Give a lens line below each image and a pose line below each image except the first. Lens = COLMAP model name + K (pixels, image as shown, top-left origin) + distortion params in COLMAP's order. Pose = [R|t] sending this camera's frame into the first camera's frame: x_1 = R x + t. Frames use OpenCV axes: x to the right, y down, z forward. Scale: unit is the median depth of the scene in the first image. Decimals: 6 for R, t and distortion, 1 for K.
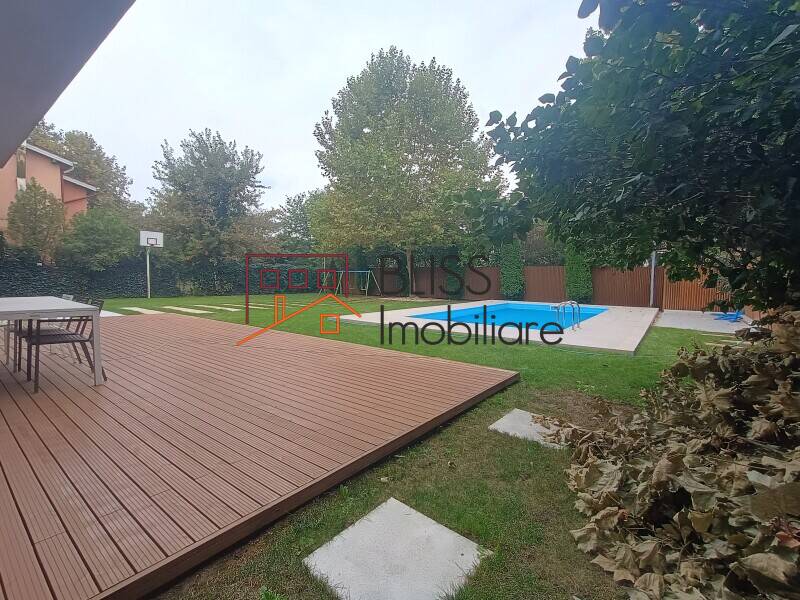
lens RADIAL K [[359.4, 0, 402.0], [0, 359.4, 298.8], [0, 0, 1]] dist [-0.003243, 0.001421]
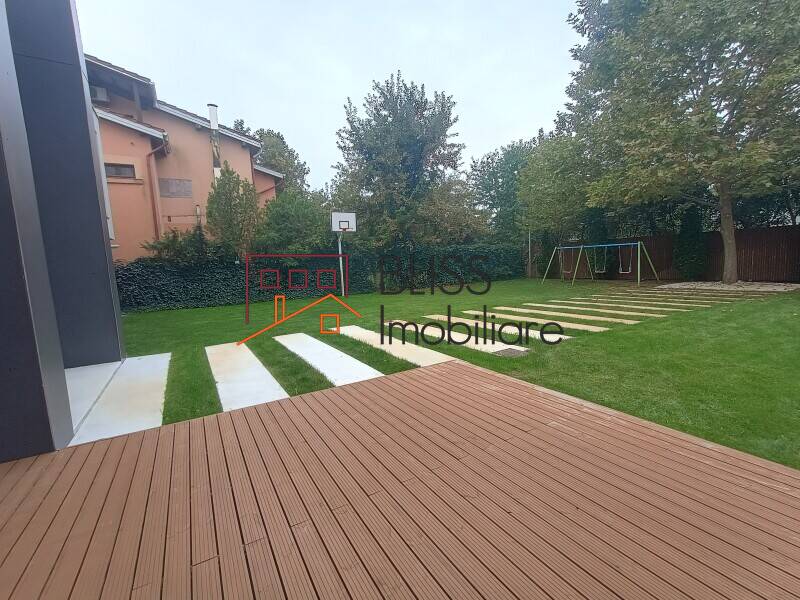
lens RADIAL K [[359.4, 0, 398.8], [0, 359.4, 300.3], [0, 0, 1]] dist [-0.003243, 0.001421]
pose [[0.922933, -0.020929, -0.384392, -0.250610], [0.040792, 0.998216, 0.043592, -0.020681], [0.382794, -0.055913, 0.922140, 0.269662]]
